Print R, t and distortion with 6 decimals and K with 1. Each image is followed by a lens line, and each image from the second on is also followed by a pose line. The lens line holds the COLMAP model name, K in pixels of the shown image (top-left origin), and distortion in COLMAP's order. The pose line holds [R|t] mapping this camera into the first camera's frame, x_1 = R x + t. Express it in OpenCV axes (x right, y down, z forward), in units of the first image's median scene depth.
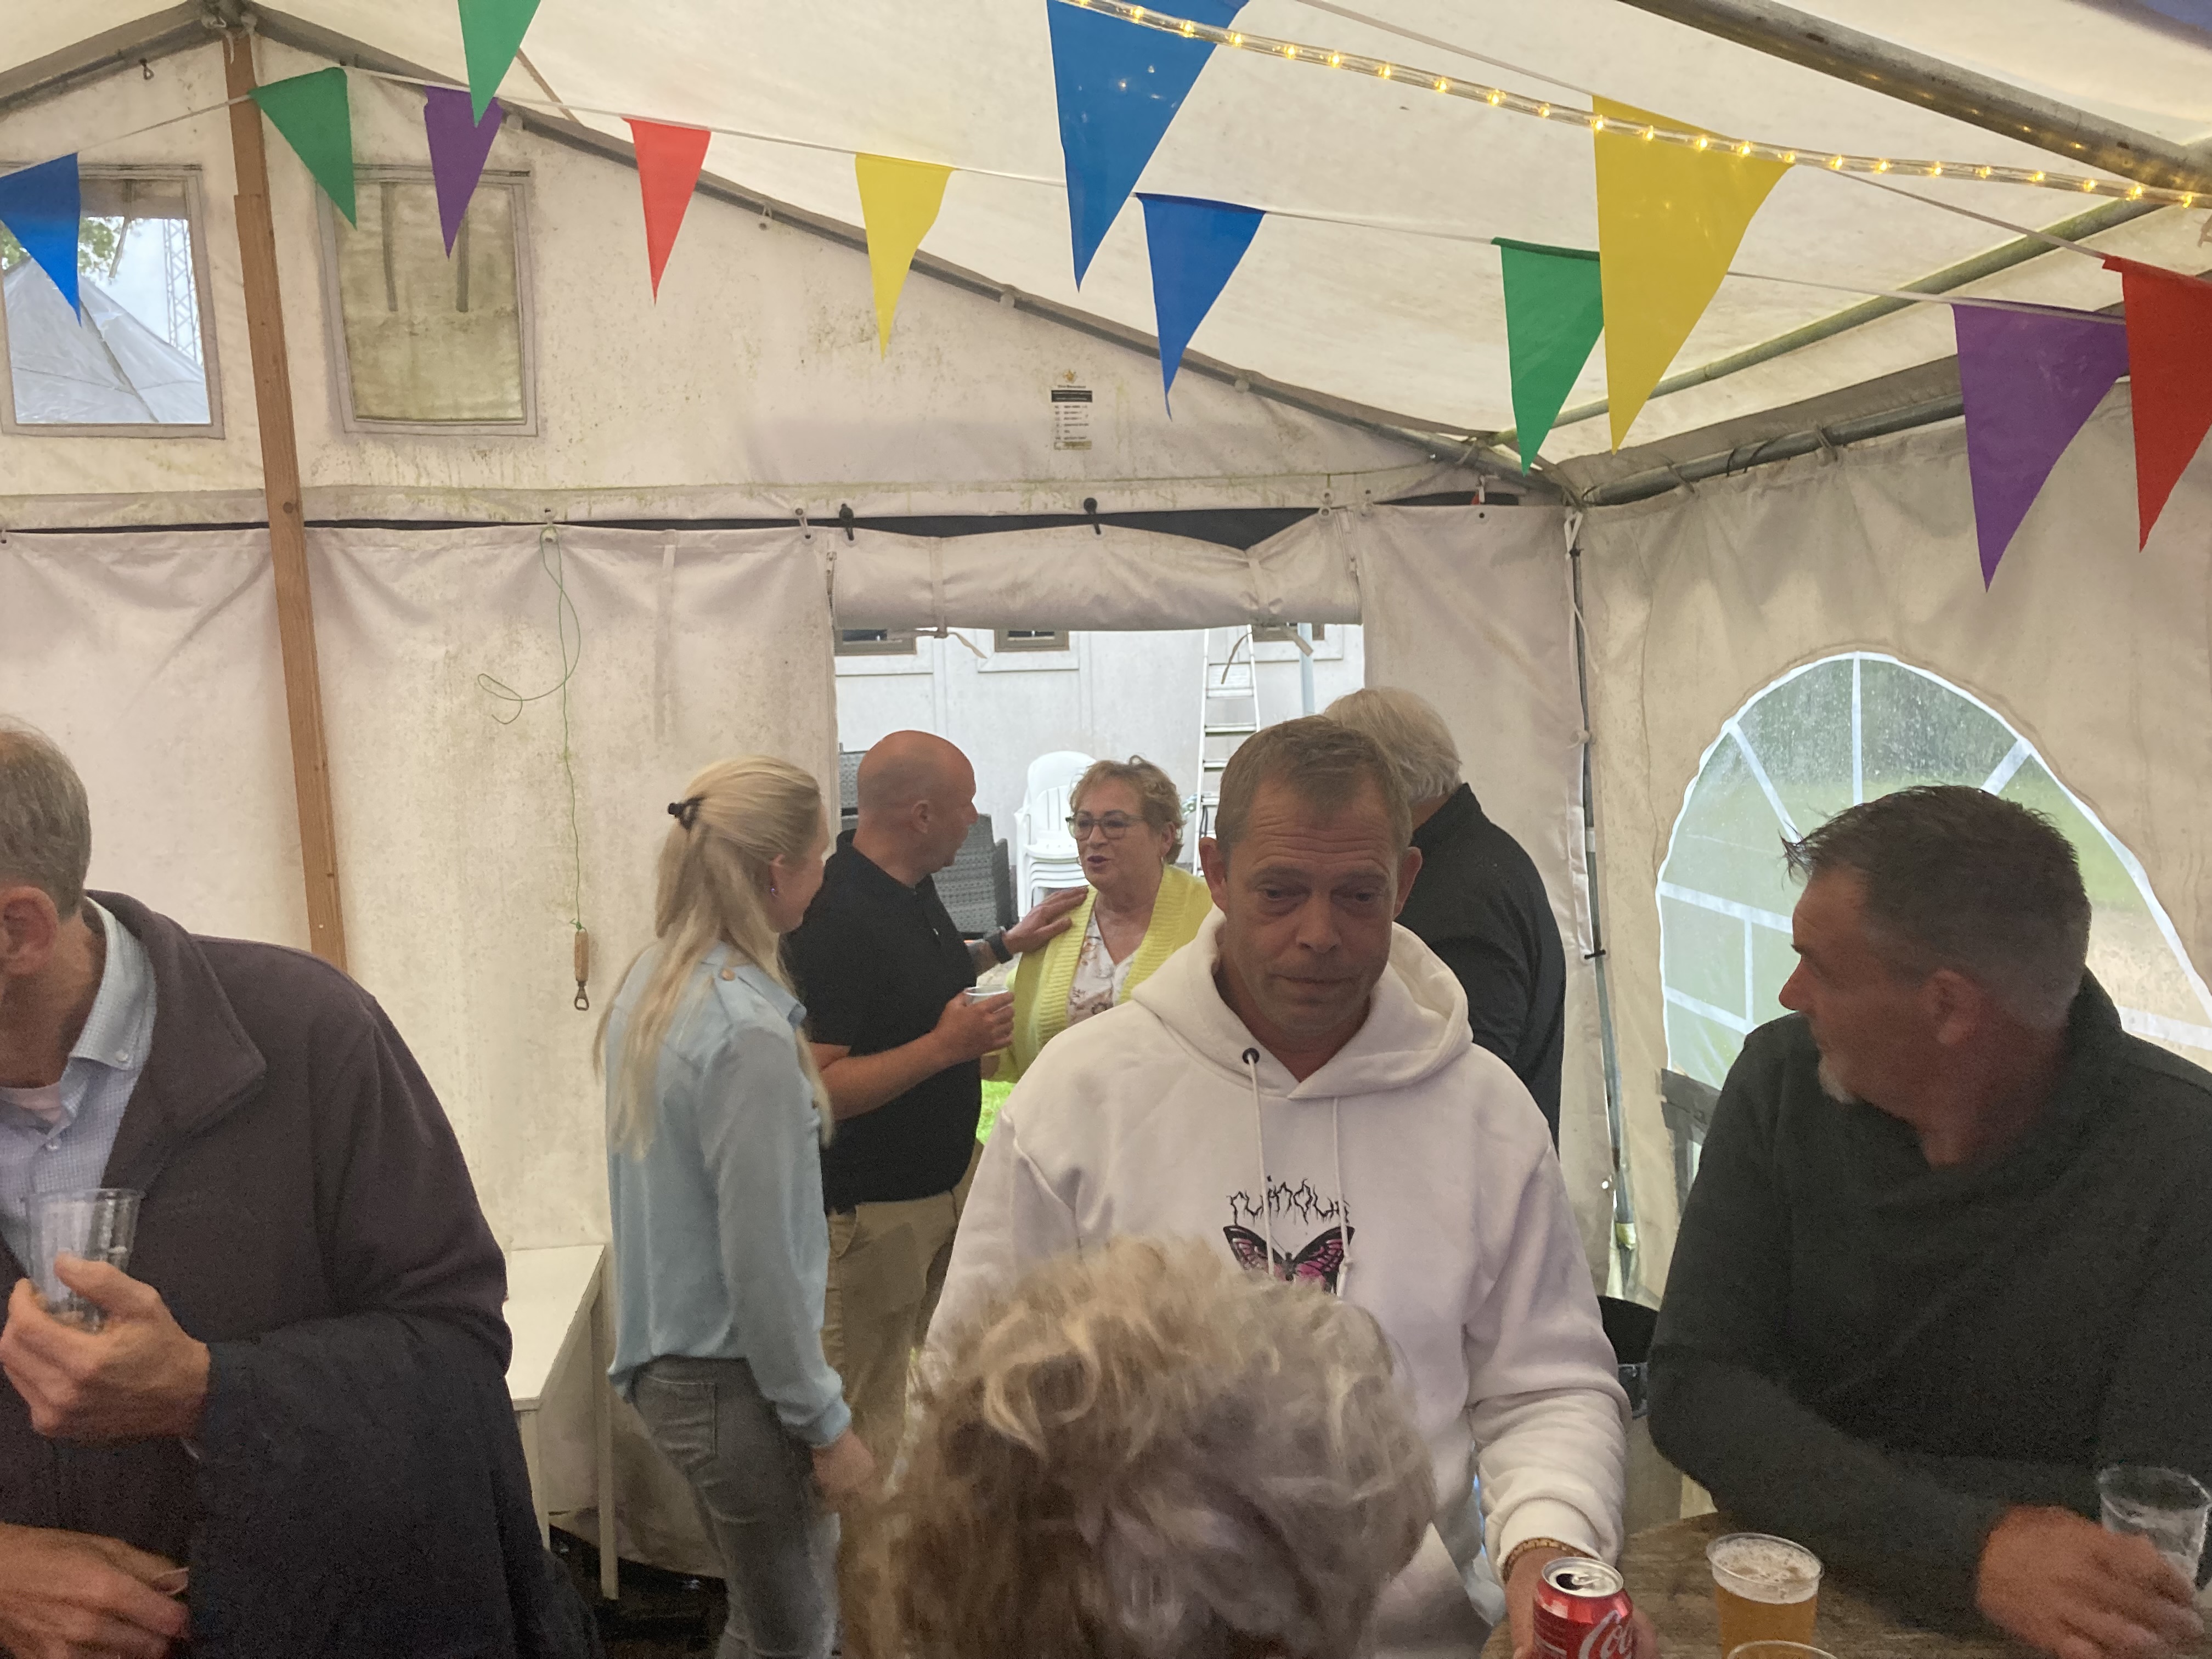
lens RADIAL K [[1838.4, 0, 1079.7], [0, 1838.4, 788.8], [0, 0, 1]] dist [0.030544, -0.022976]
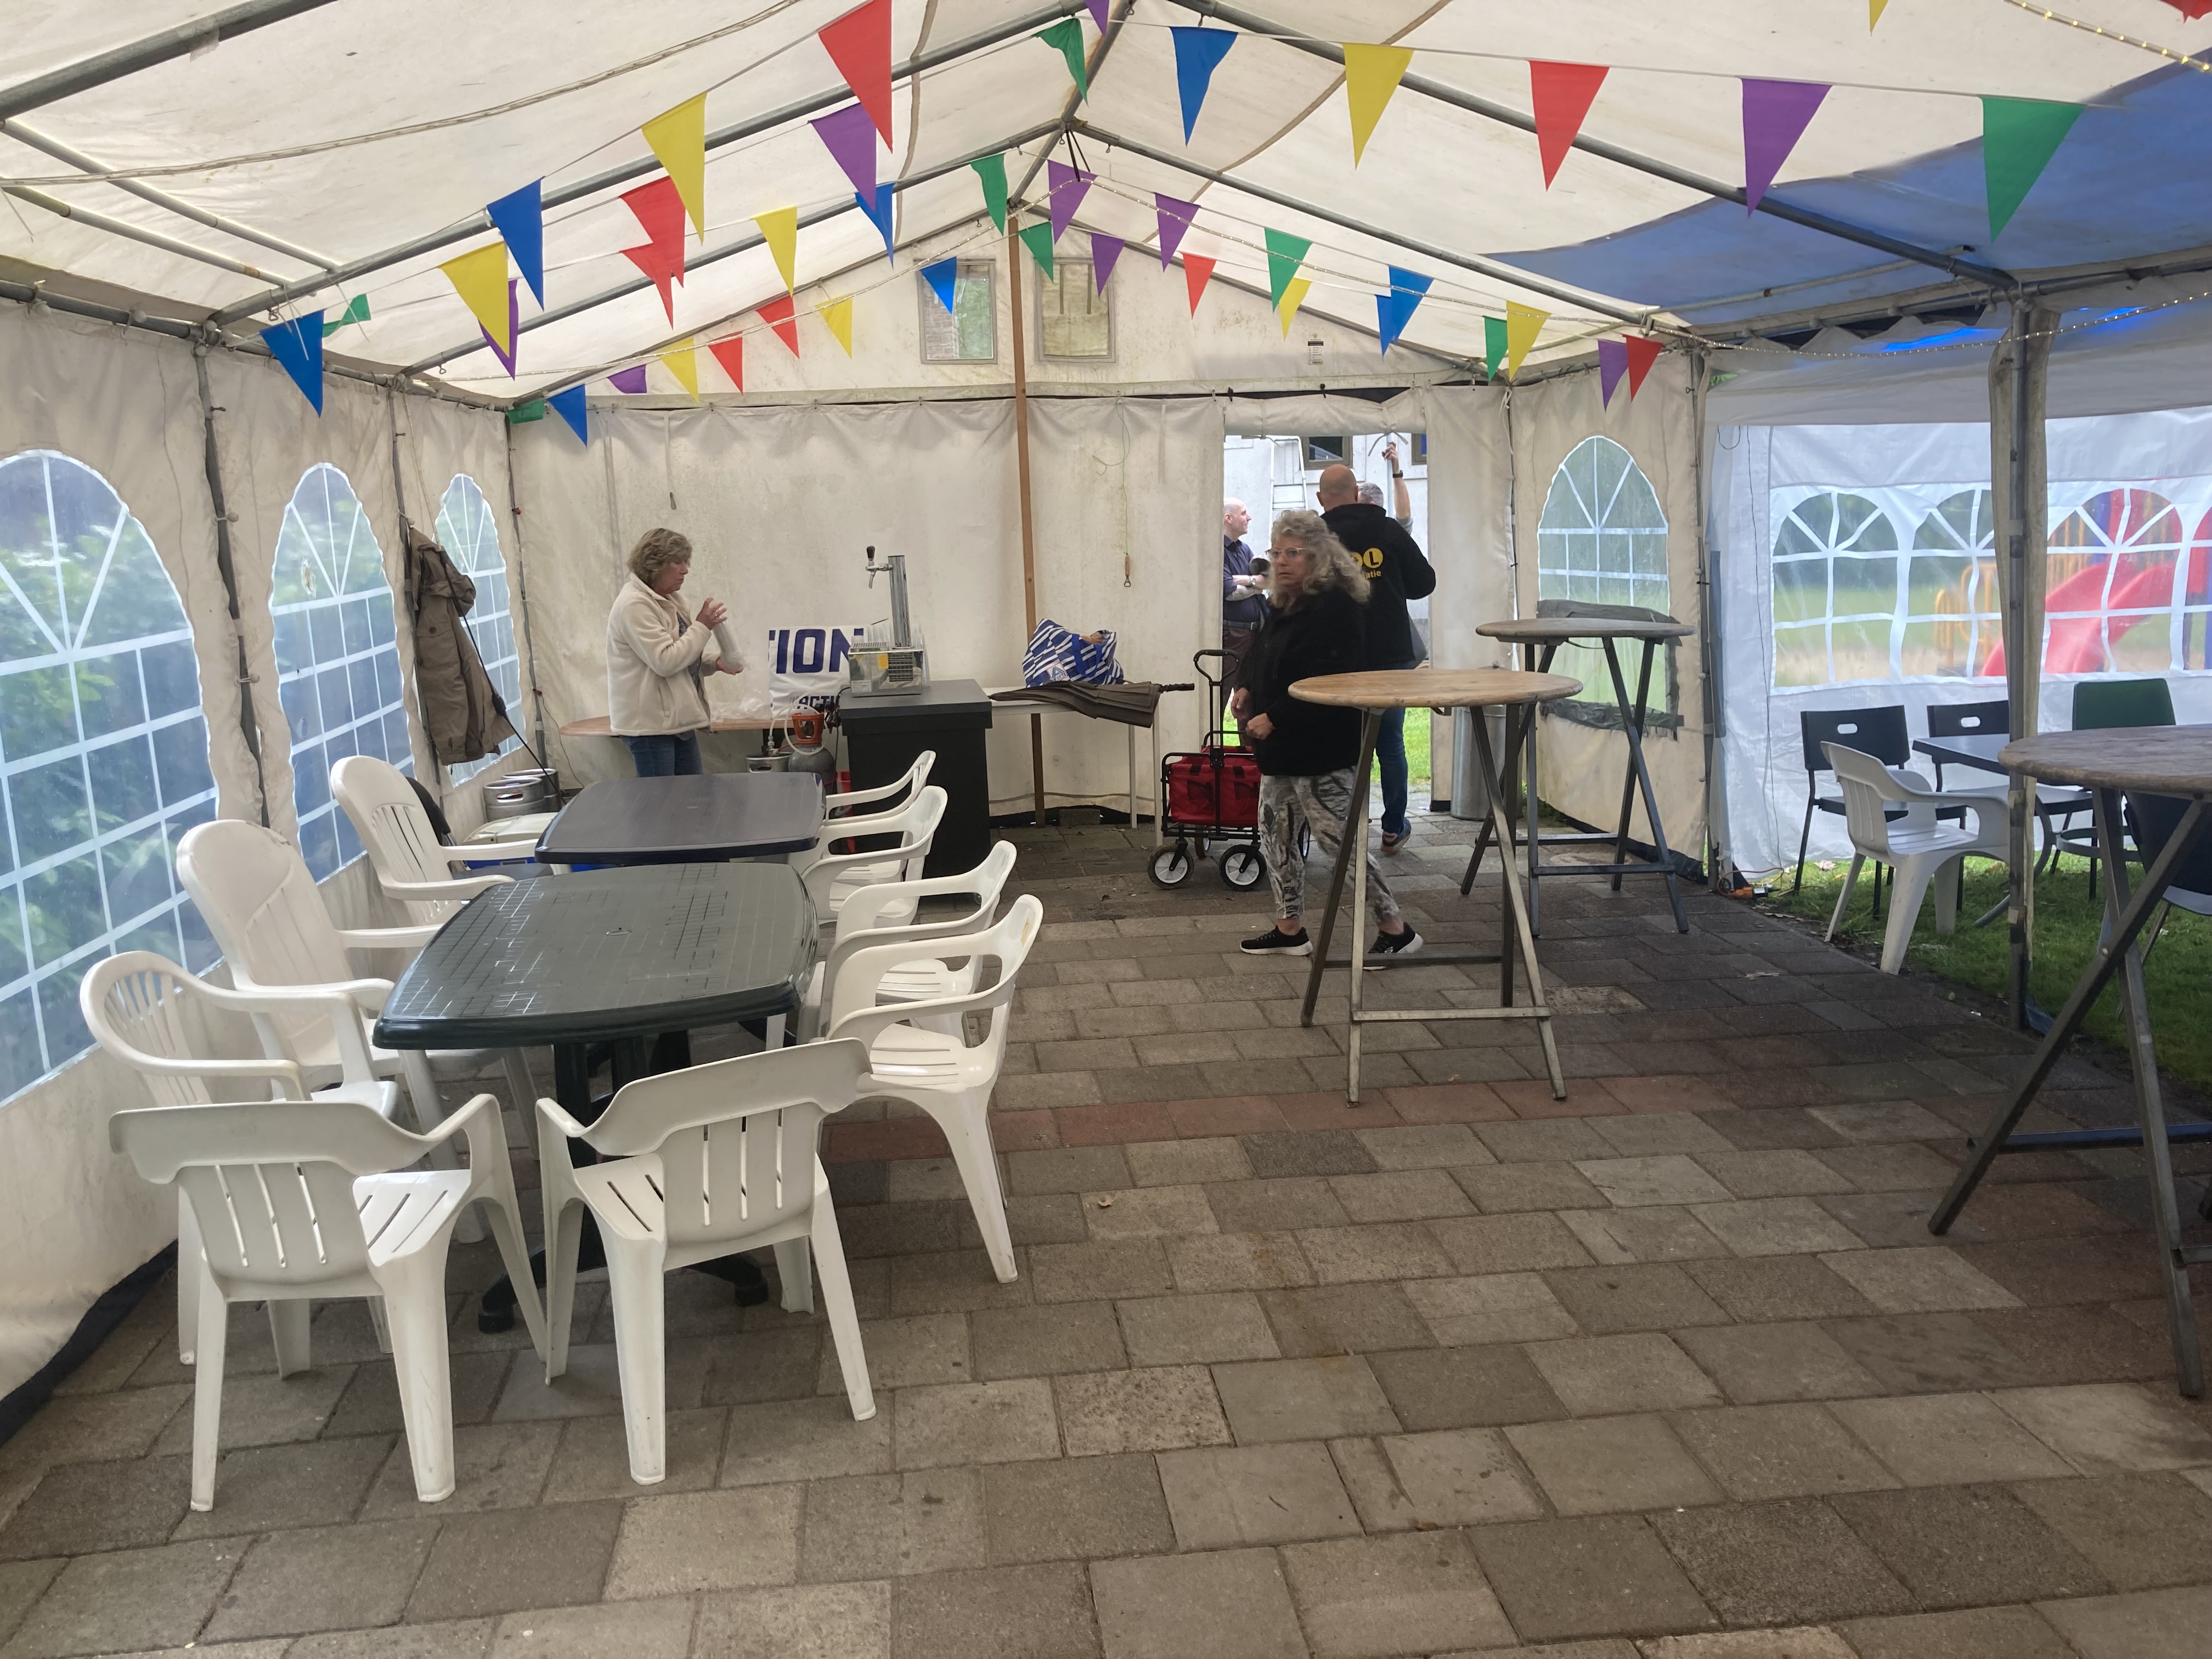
lens RADIAL K [[1838.4, 0, 1061.5], [0, 1838.4, 876.8], [0, 0, 1]] dist [0.030544, -0.022976]
pose [[0.999859, -0.008982, 0.014181, -0.409315], [0.007257, 0.993068, 0.117321, 0.225589], [-0.015137, -0.117202, 0.992993, -1.669053]]
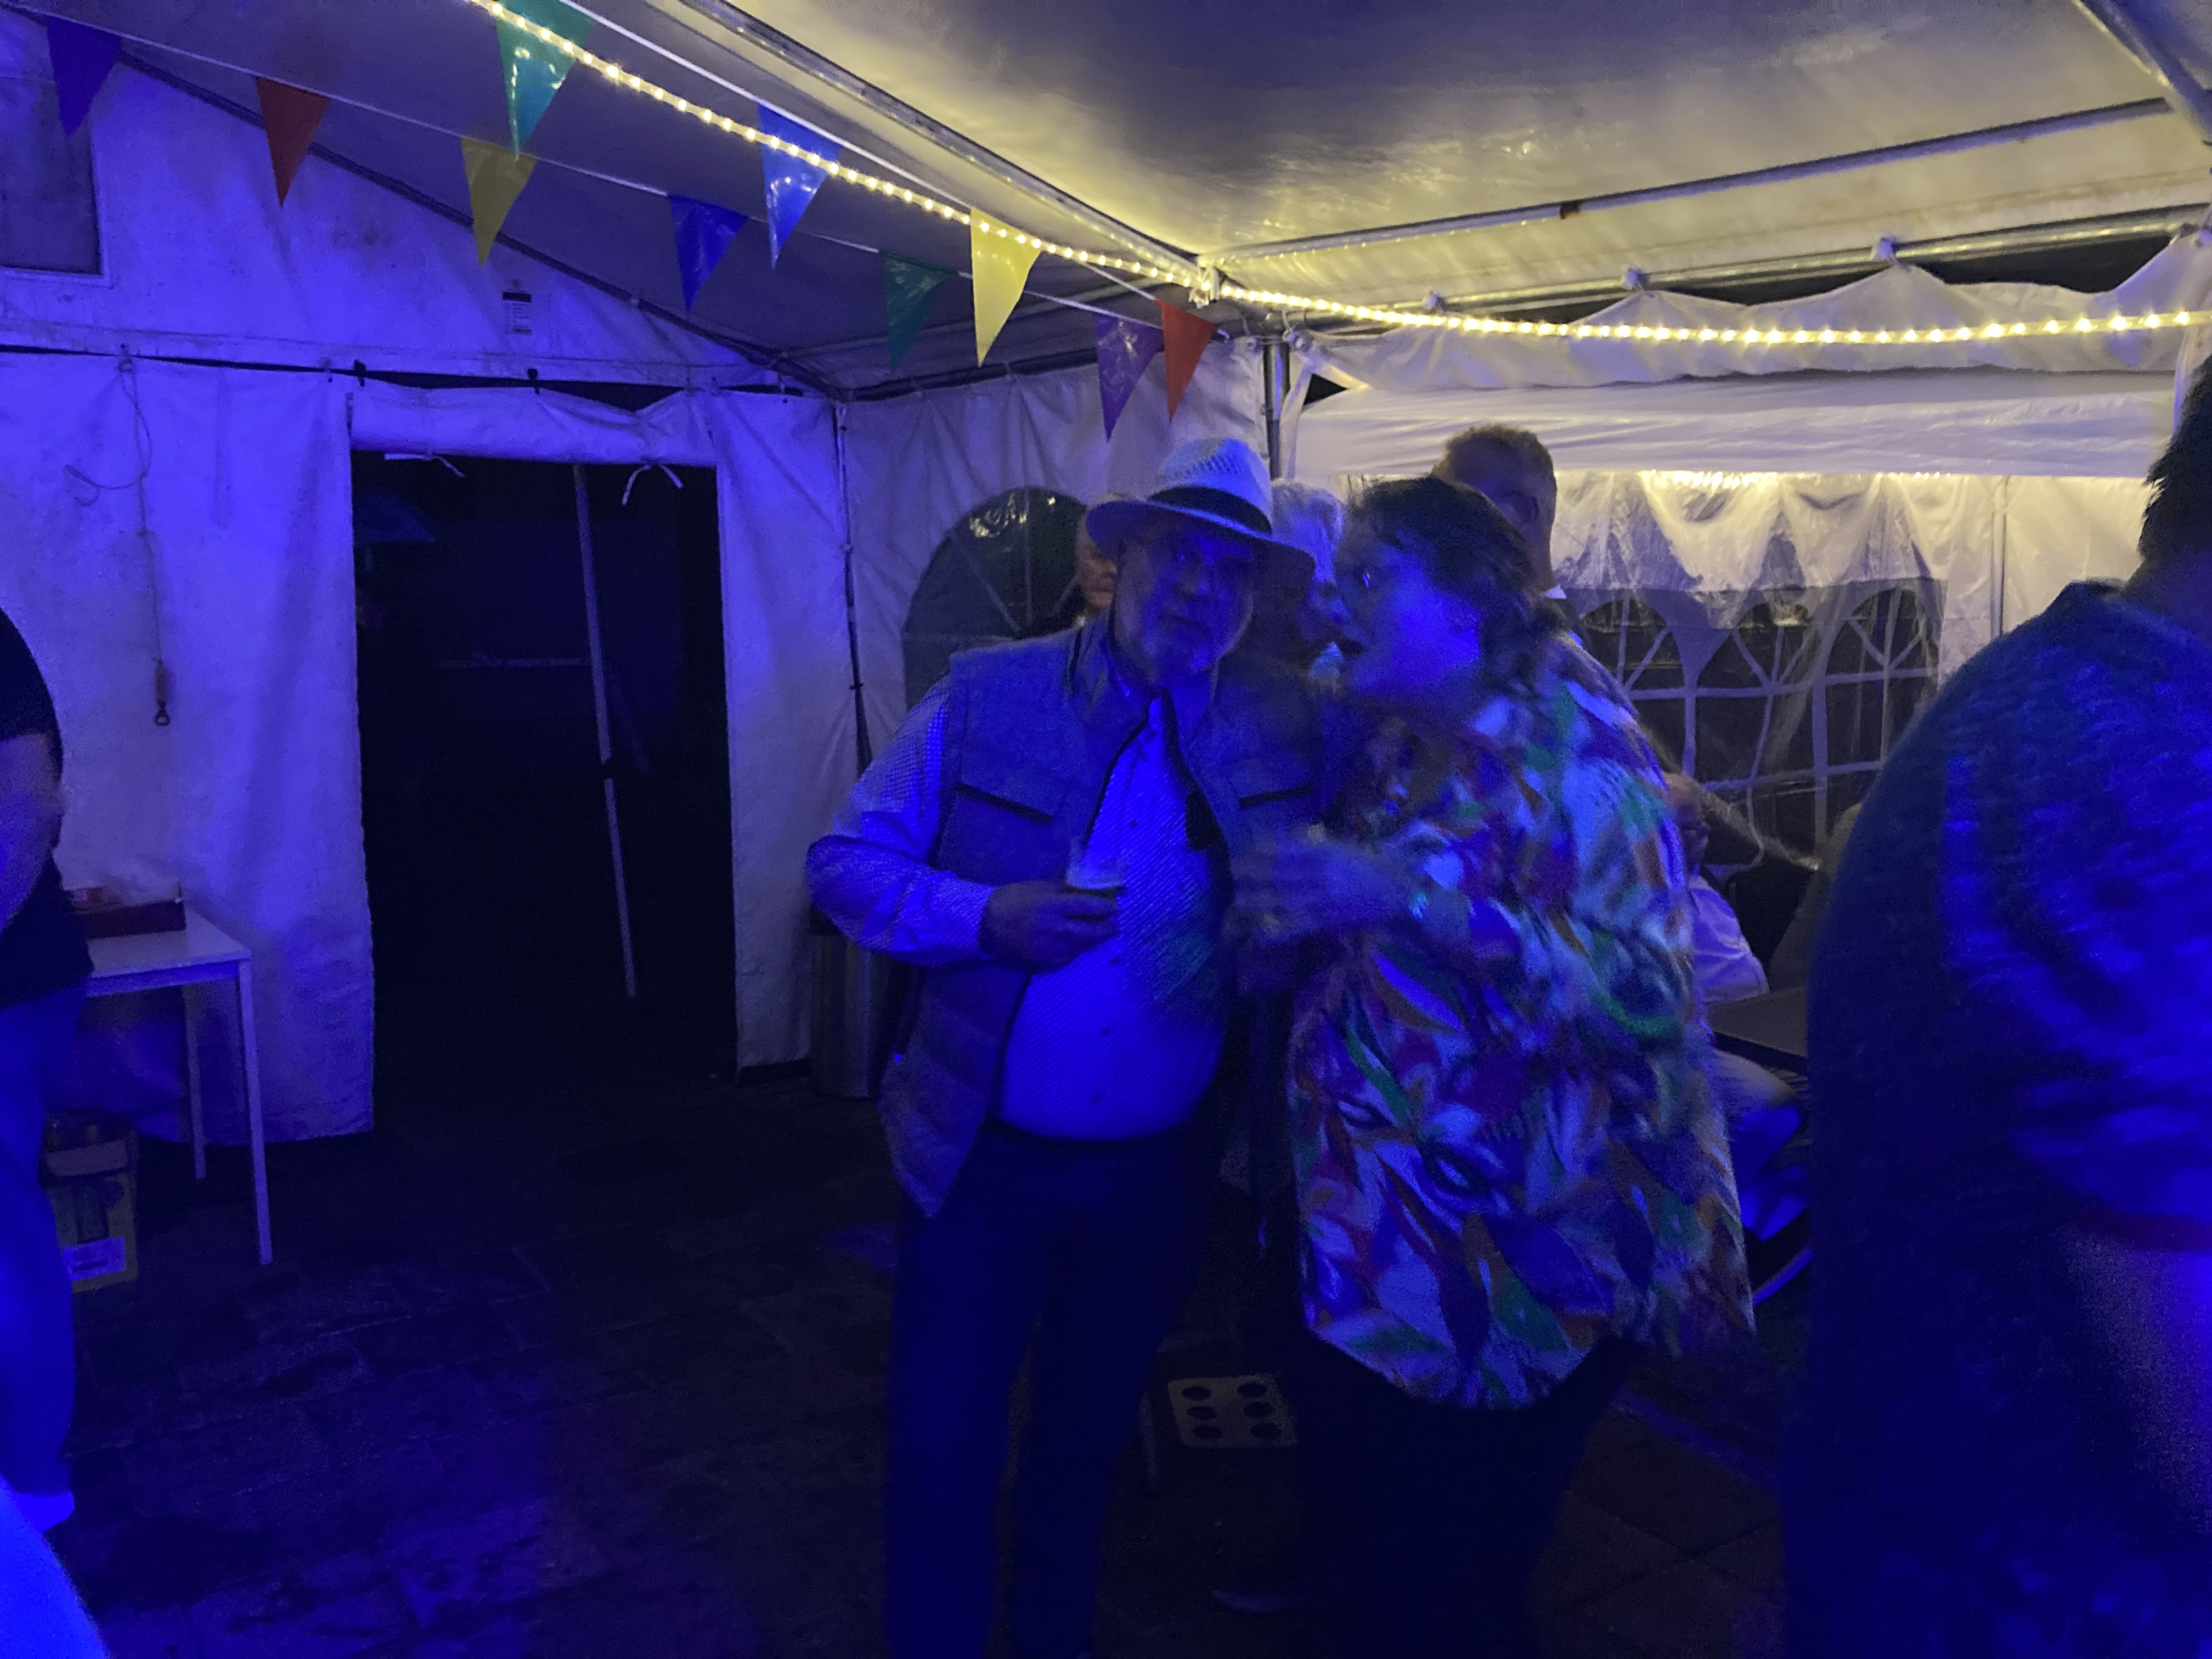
lens RADIAL K [[1838.4, 0, 1089.6], [0, 1838.4, 838.6], [0, 0, 1]] dist [0.030544, -0.022976]
pose [[0.868431, -0.048212, 0.493461, -0.356263], [0.013735, 0.997218, 0.073258, 0.113987], [-0.495620, -0.056842, 0.866678, -0.518131]]
